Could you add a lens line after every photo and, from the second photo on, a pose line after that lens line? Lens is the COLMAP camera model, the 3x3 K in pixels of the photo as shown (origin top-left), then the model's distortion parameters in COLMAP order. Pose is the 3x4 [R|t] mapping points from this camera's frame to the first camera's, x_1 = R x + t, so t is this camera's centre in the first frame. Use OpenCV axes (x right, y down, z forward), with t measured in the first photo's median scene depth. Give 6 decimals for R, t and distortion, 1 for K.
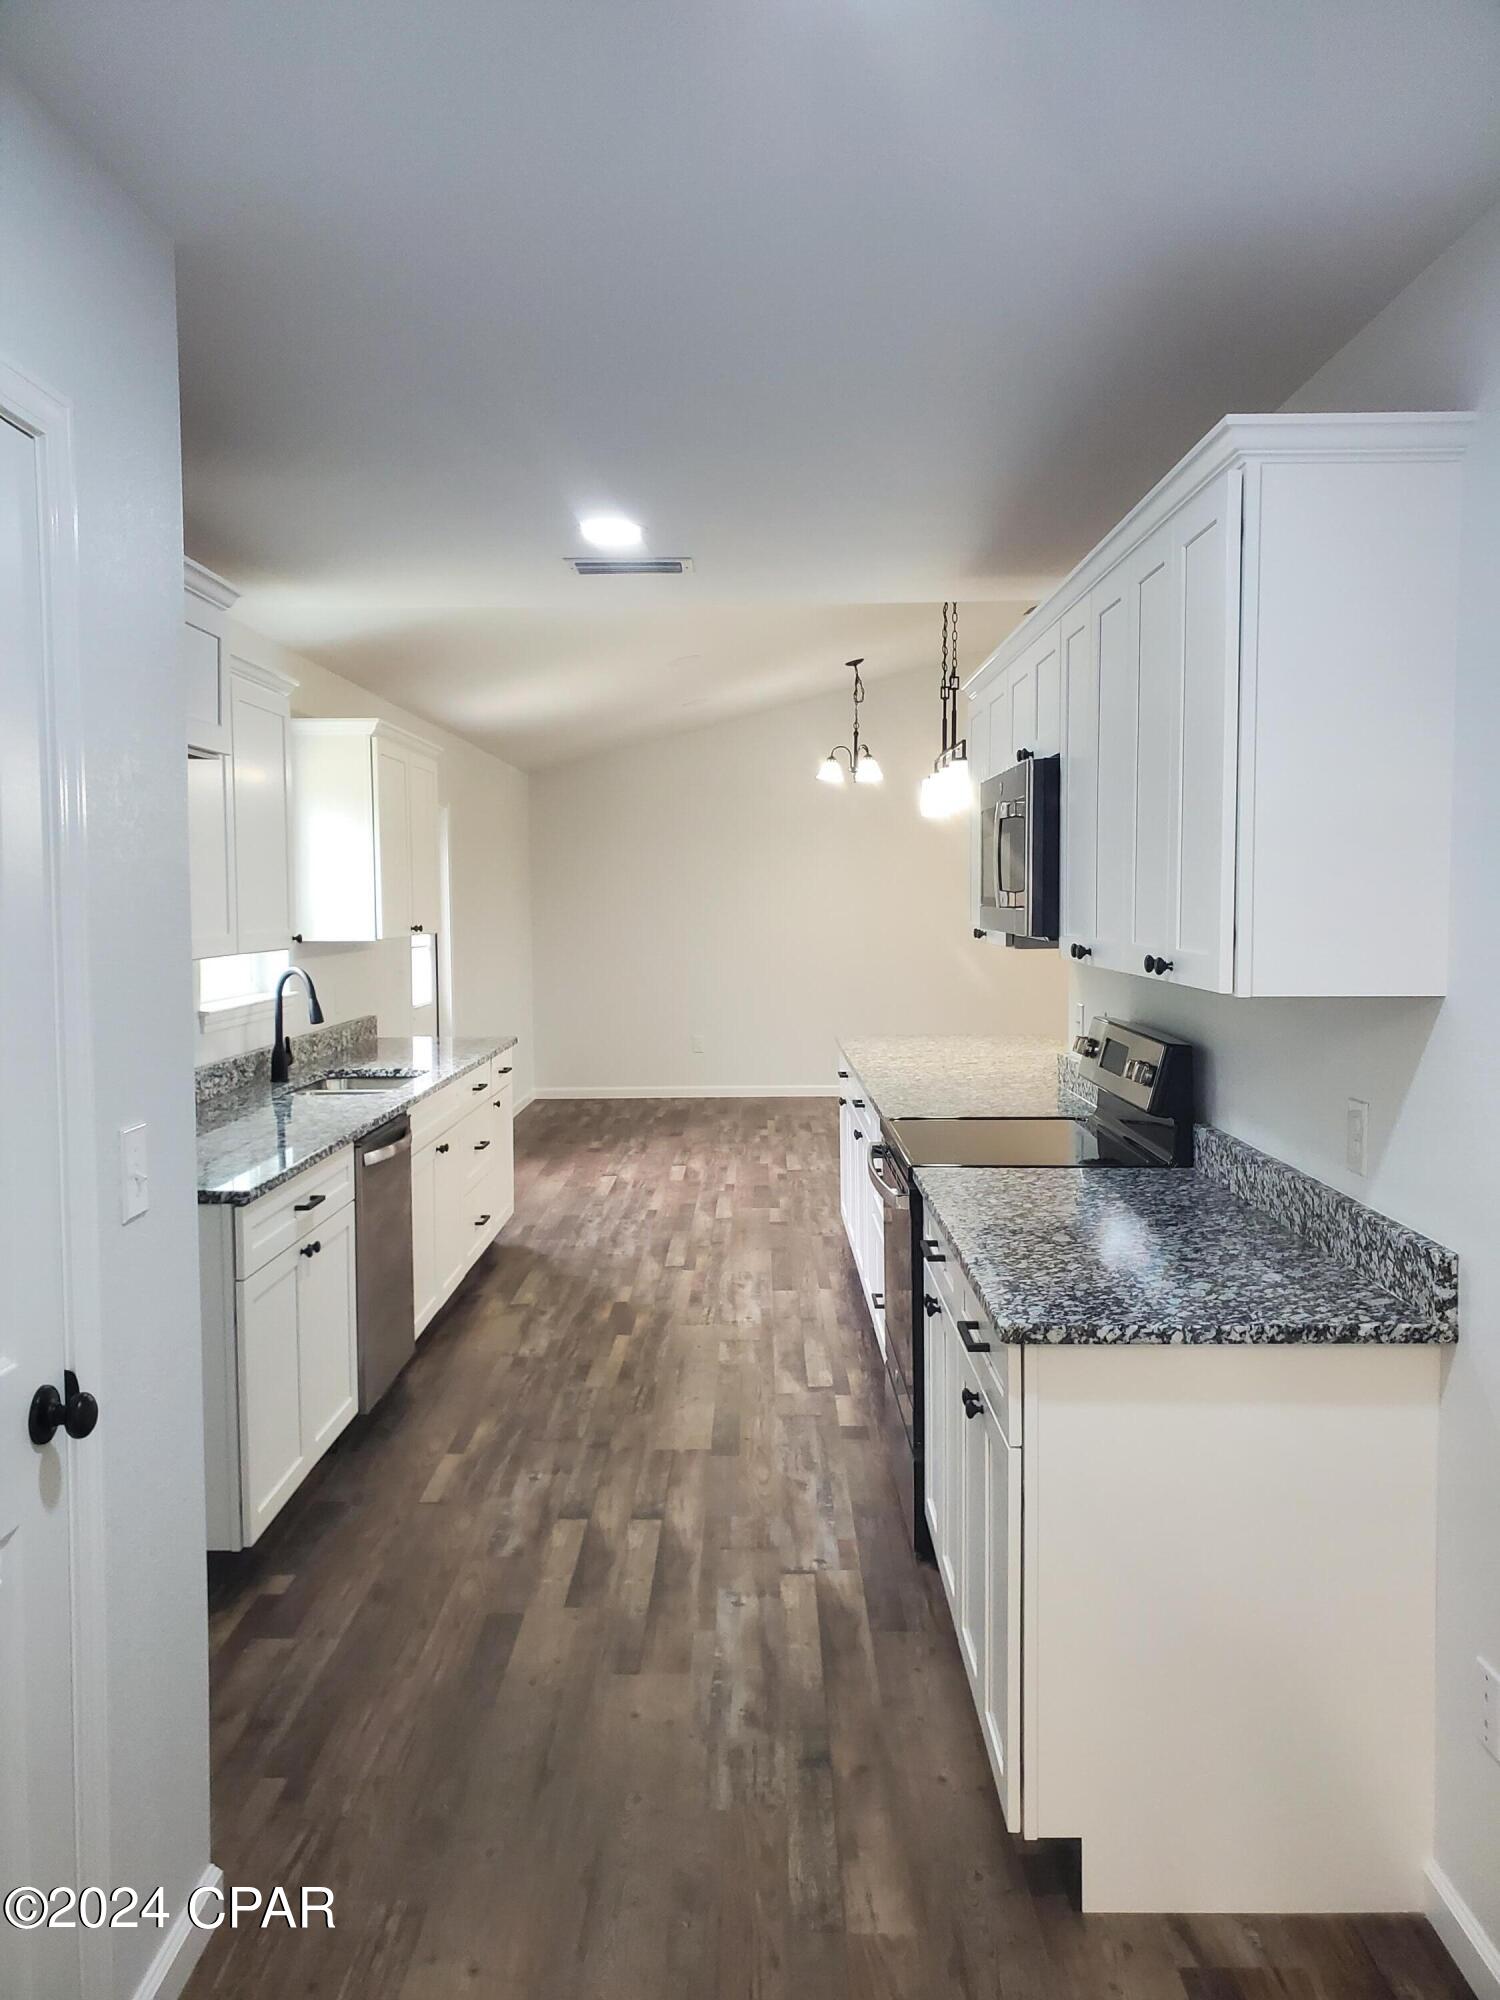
lens RADIAL K [[1571.0, 0, 749.5], [0, 1571.0, 998.1], [0, 0, 1]] dist [0.006891, 0.005352]
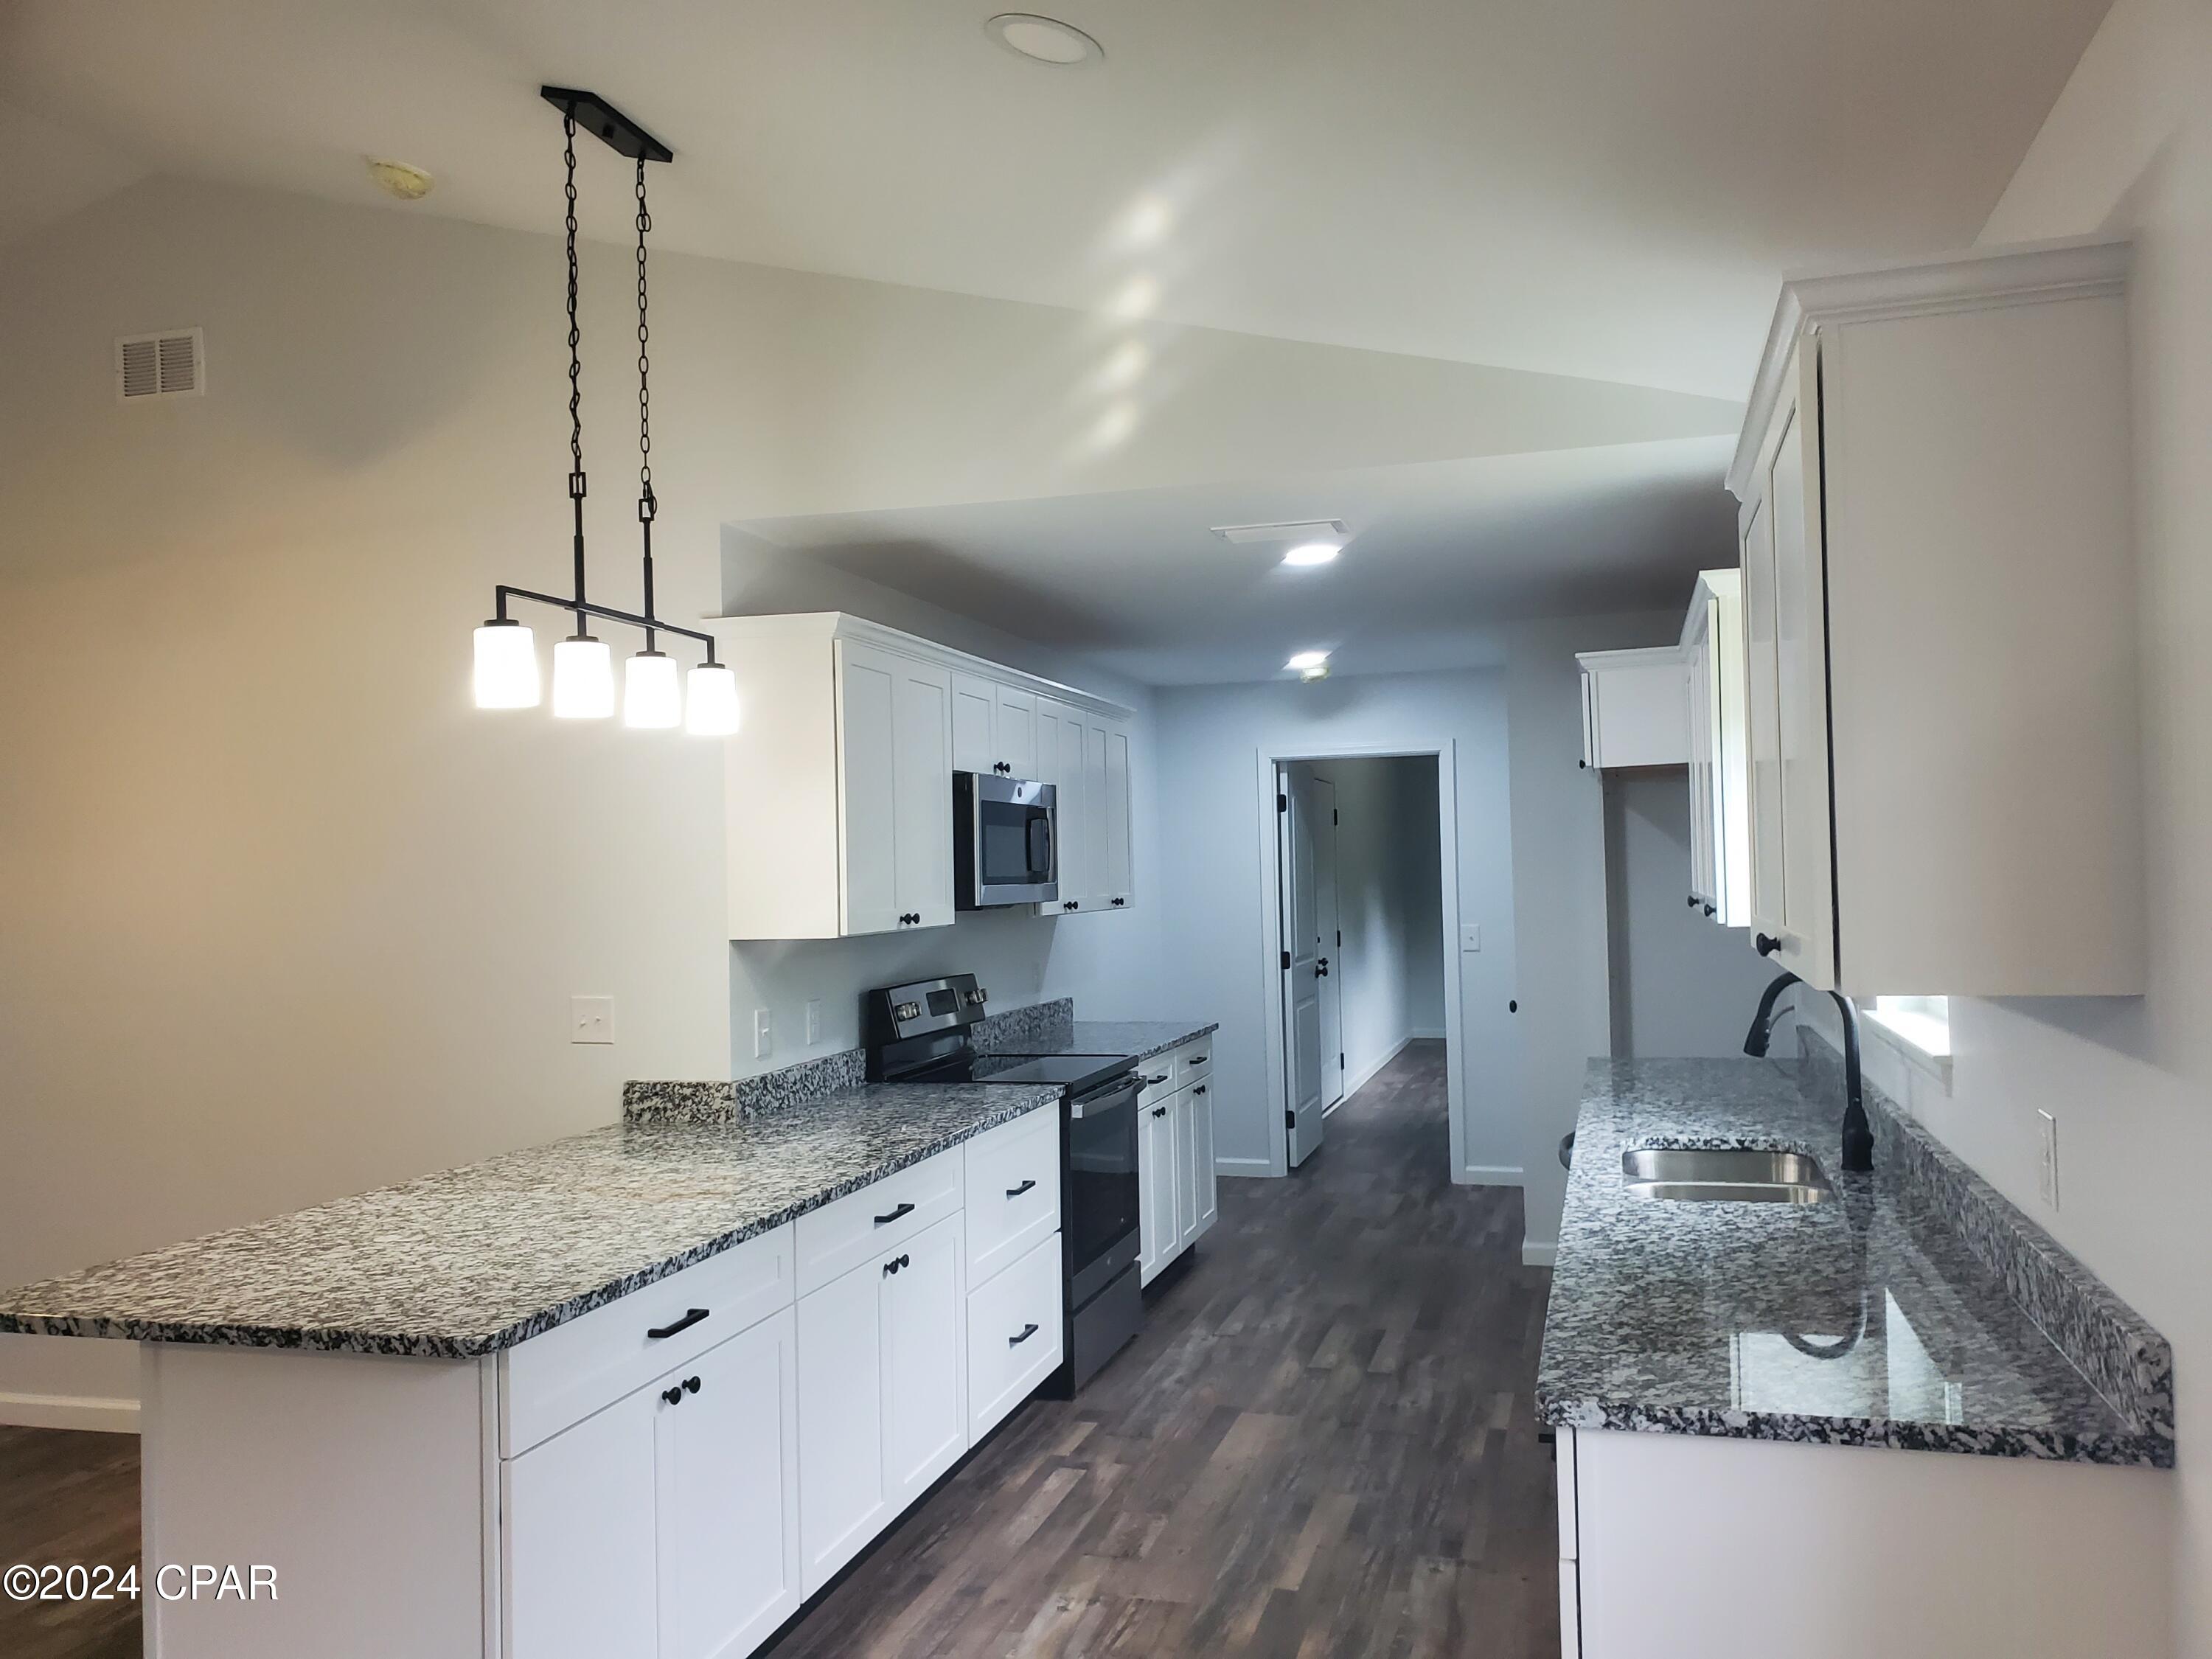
lens RADIAL K [[1737.5, 0, 1107.9], [0, 1737.5, 828.0], [0, 0, 1]] dist [0.006891, 0.005352]
pose [[-0.961267, 0.034138, 0.273496, -0.260093], [0.046545, 0.998154, 0.039003, -0.137521], [-0.271660, 0.050222, -0.961082, 2.066330]]
